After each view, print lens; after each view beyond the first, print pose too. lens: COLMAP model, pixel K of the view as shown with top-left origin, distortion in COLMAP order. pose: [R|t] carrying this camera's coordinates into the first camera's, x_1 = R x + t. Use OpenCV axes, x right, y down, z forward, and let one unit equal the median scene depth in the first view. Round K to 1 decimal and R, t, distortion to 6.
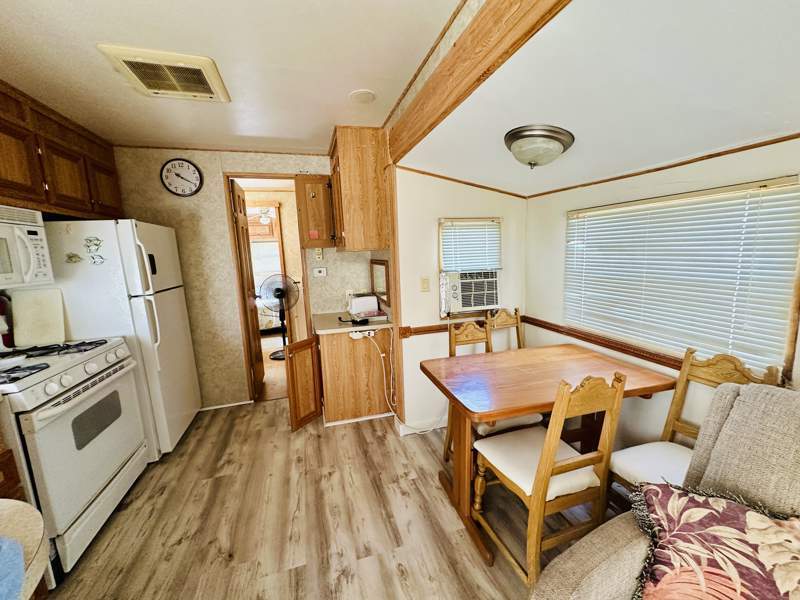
lens RADIAL K [[319.3, 0, 399.4], [0, 319.3, 300.9], [0, 0, 1]] dist [-0.001947, 0.000212]
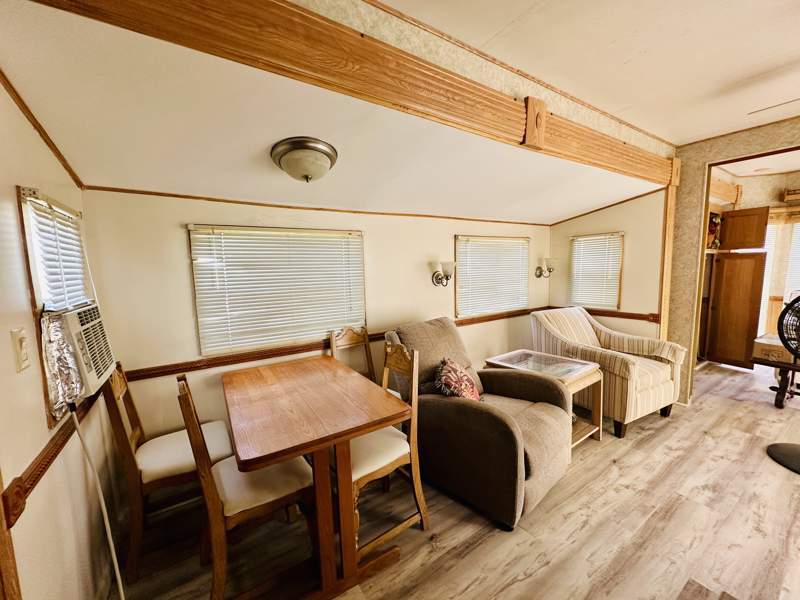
lens RADIAL K [[319.3, 0, 399.4], [0, 319.3, 300.9], [0, 0, 1]] dist [-0.001947, 0.000212]
pose [[-0.283804, -0.066406, 0.956580, -0.539278], [0.181463, 0.975853, 0.121582, -0.099870], [-0.941555, 0.208090, -0.264901, 0.889927]]
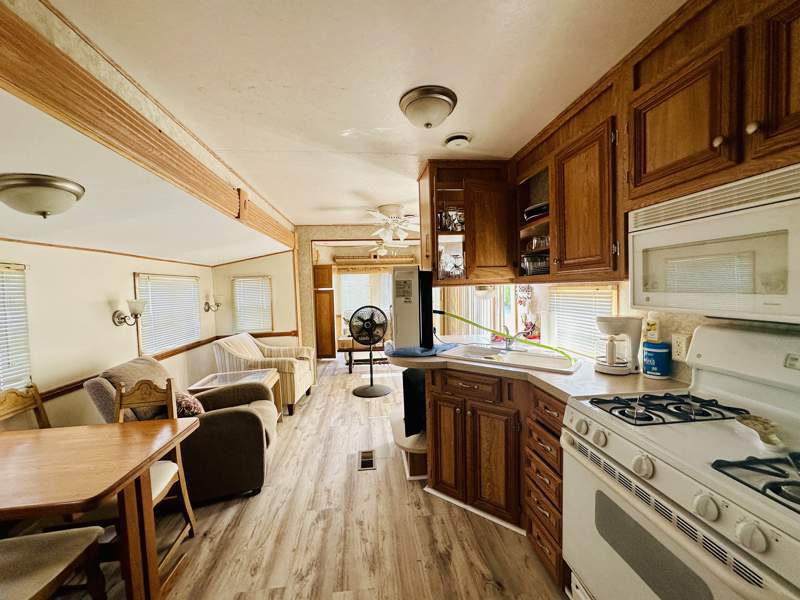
lens RADIAL K [[319.3, 0, 399.4], [0, 319.3, 300.9], [0, 0, 1]] dist [-0.001947, 0.000212]
pose [[-0.981856, 0.058602, 0.180349, -0.613369], [0.092604, 0.978113, 0.186330, -0.213105], [-0.165482, 0.199650, -0.965793, 1.462554]]
